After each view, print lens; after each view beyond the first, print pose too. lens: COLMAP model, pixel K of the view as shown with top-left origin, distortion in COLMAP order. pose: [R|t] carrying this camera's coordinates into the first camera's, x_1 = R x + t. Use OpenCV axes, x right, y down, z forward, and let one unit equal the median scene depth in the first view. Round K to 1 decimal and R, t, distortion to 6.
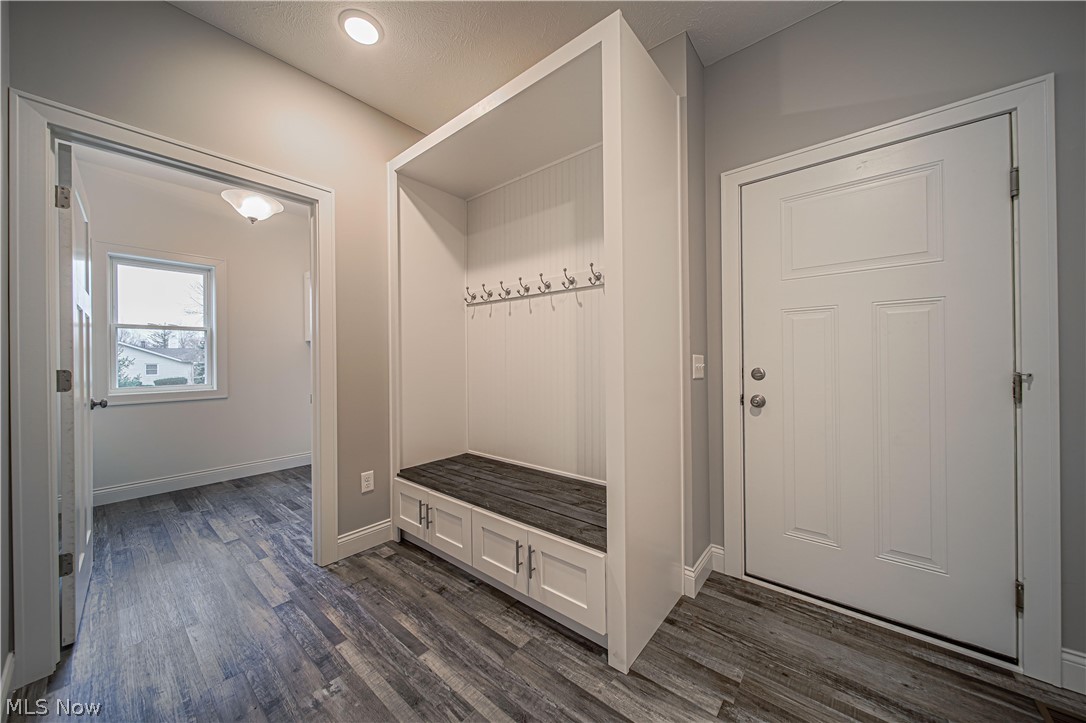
lens RADIAL K [[377.8, 0, 544.0], [0, 377.8, 357.9], [0, 0, 1]] dist [-0.002085, -0.000042]
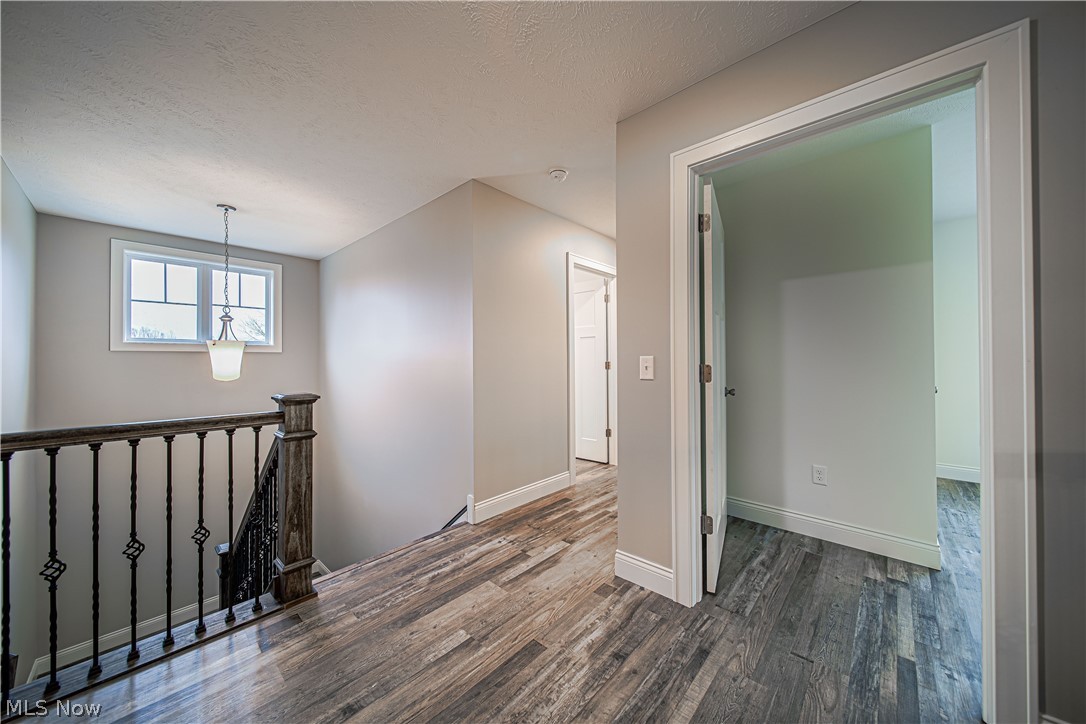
lens RADIAL K [[377.8, 0, 541.4], [0, 377.8, 361.4], [0, 0, 1]] dist [-0.002085, -0.000042]
pose [[0.053225, 0.003056, 0.998578, -1.109561], [0.001462, 0.999994, -0.003138, 0.021552], [-0.998581, 0.001627, 0.053220, 1.242570]]
